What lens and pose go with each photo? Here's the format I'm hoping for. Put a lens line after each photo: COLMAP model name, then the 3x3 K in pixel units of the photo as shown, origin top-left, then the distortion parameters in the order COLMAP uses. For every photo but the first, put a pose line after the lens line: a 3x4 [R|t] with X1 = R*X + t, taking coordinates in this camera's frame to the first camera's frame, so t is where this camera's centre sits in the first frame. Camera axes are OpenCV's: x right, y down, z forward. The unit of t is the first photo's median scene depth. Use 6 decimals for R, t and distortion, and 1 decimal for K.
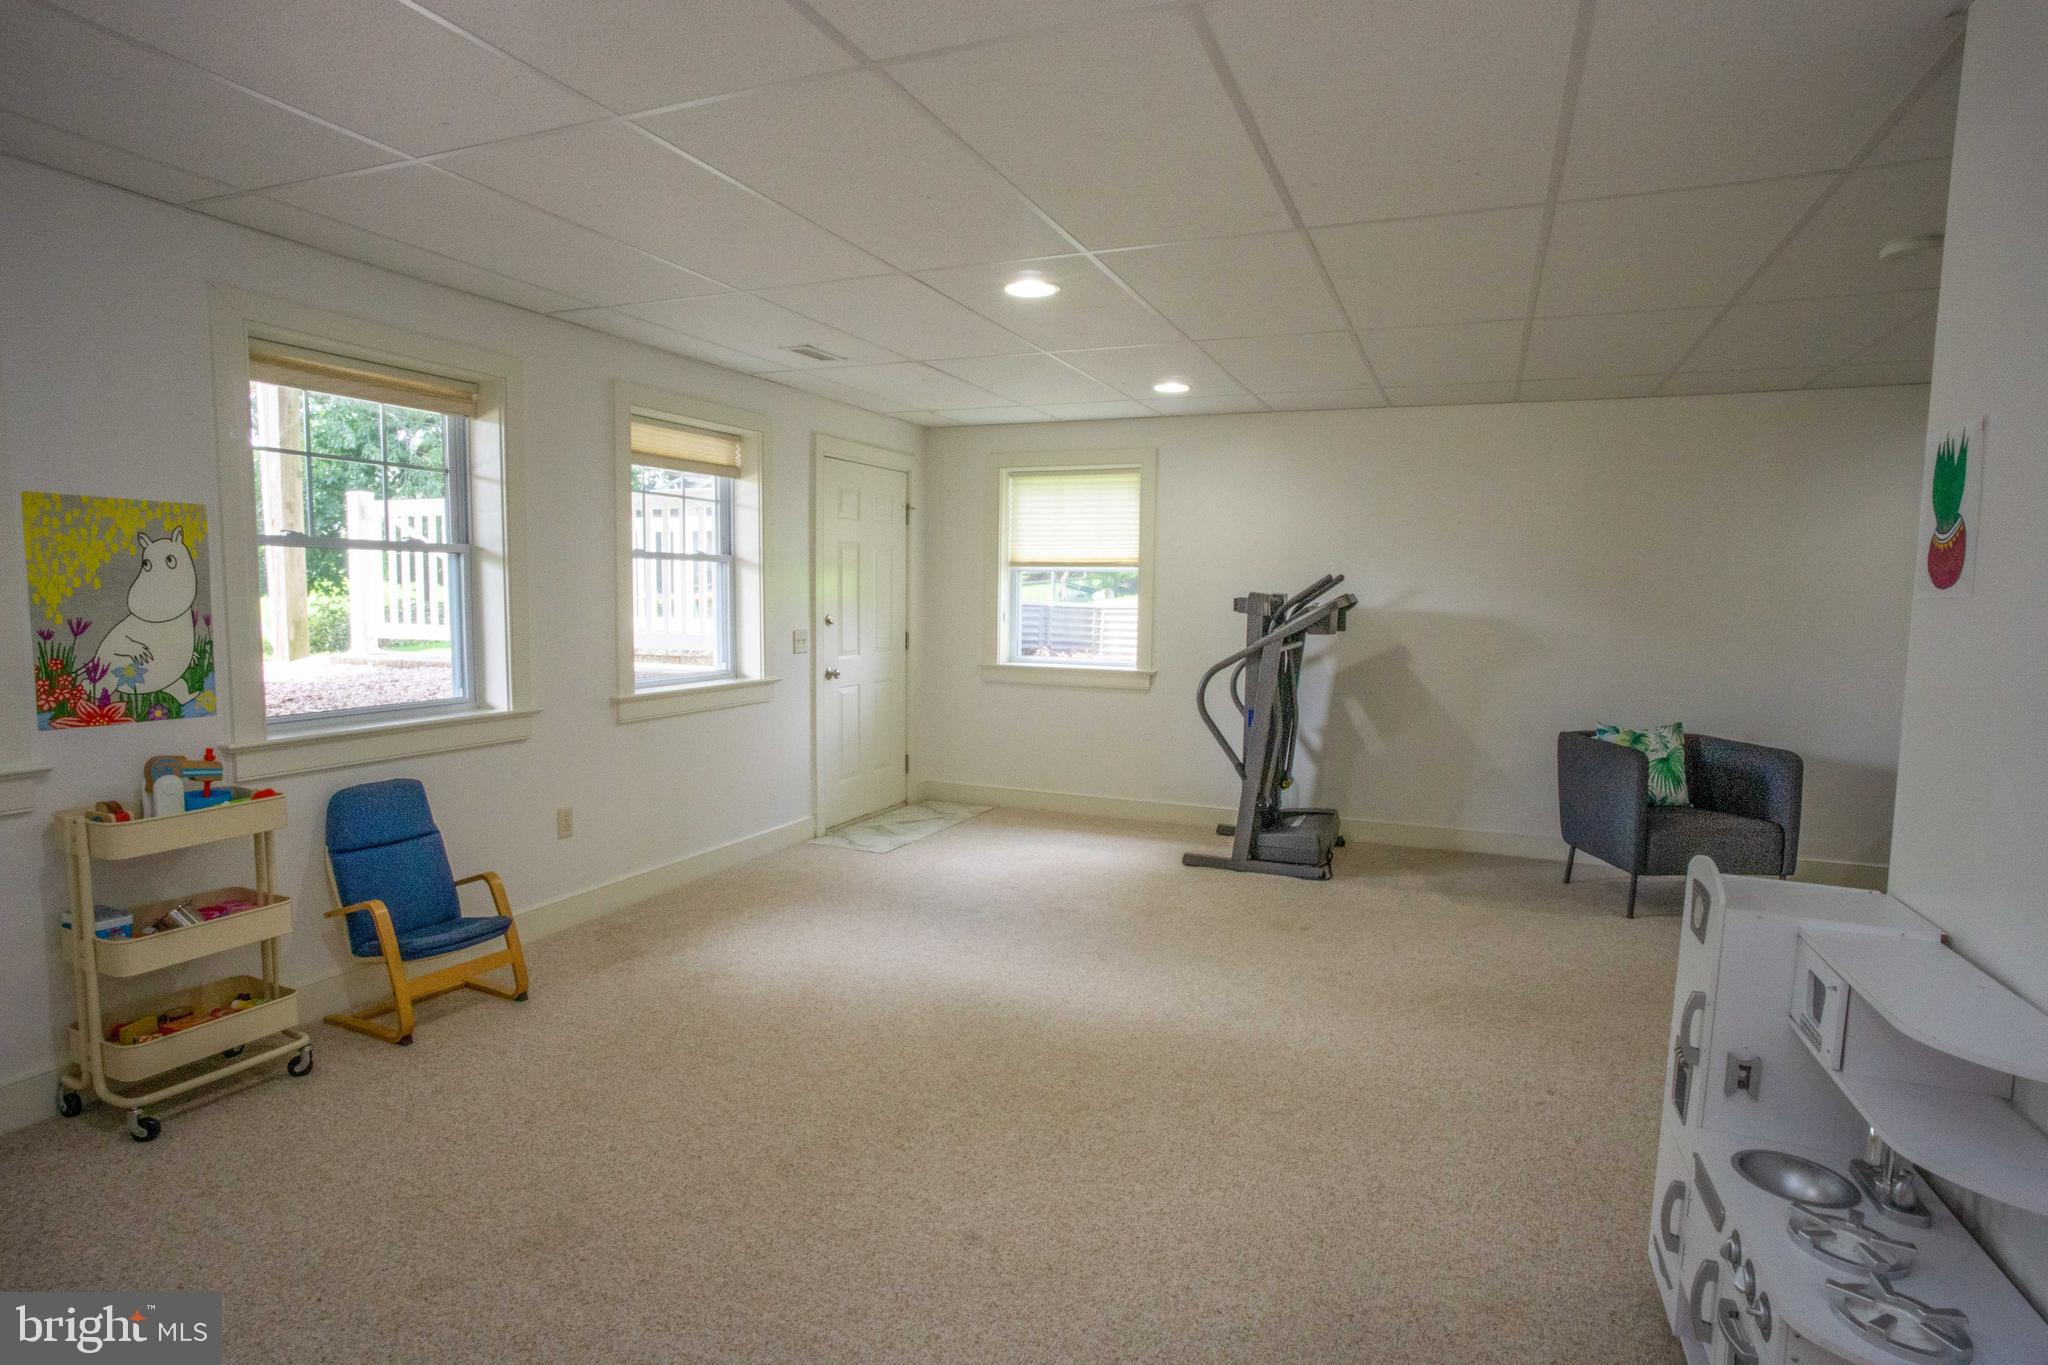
lens RADIAL K [[1084.4, 0, 1029.1], [0, 1084.4, 690.3], [0, 0, 1]] dist [-0.059491, 0.038843]
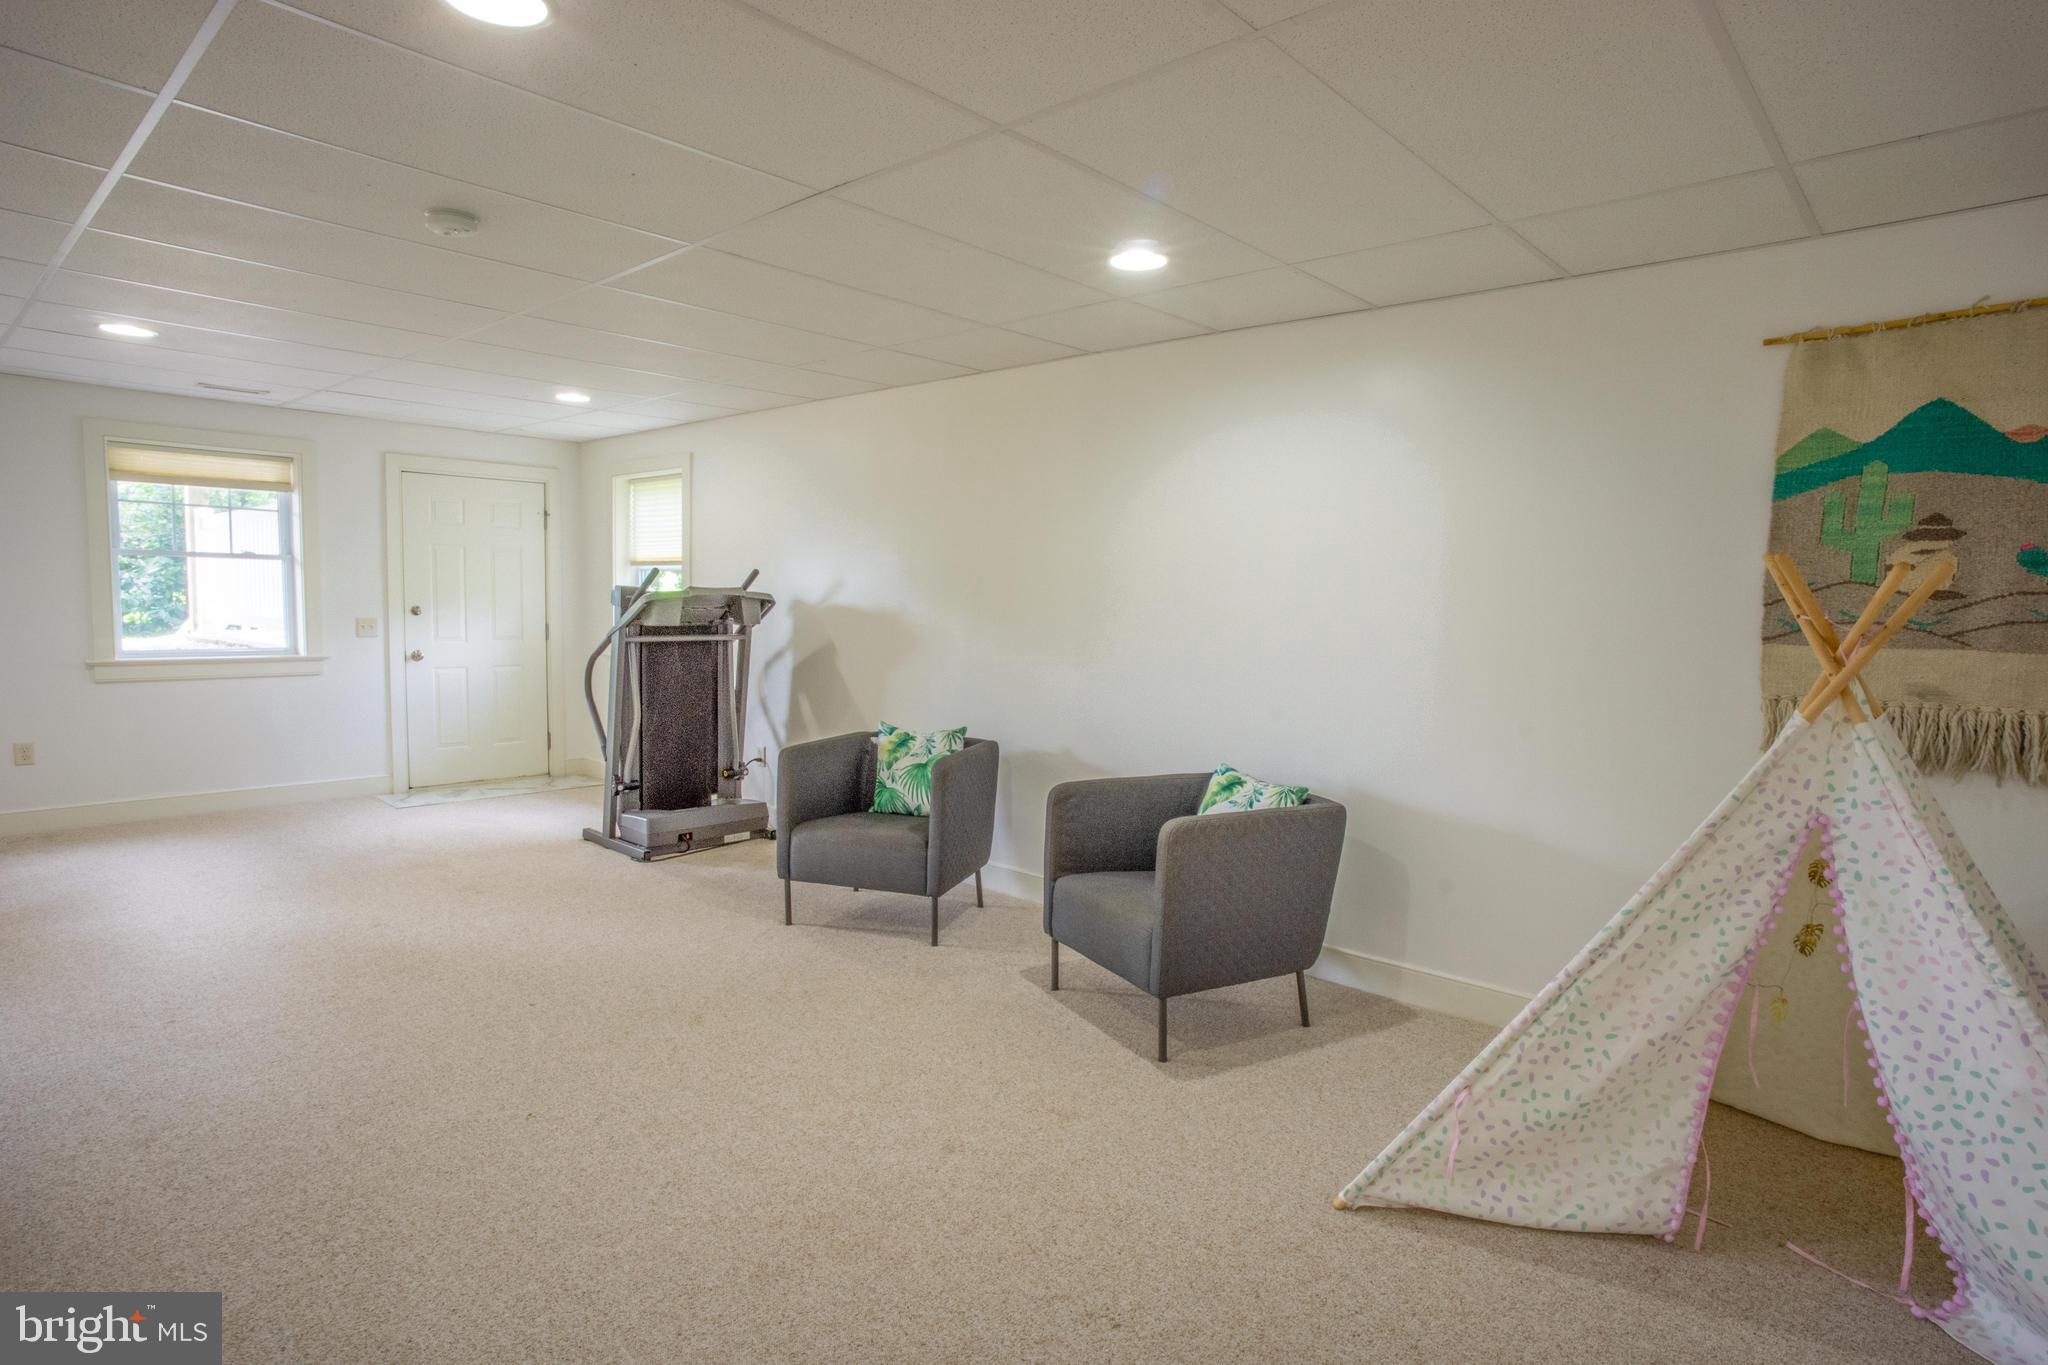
lens RADIAL K [[1084.4, 0, 1029.1], [0, 1084.4, 690.3], [0, 0, 1]] dist [-0.059491, 0.038843]
pose [[0.942575, 0.035855, -0.332065, 0.912819], [-0.040071, 0.999180, -0.005854, 0.002436], [0.331583, 0.018824, 0.943238, 0.138277]]
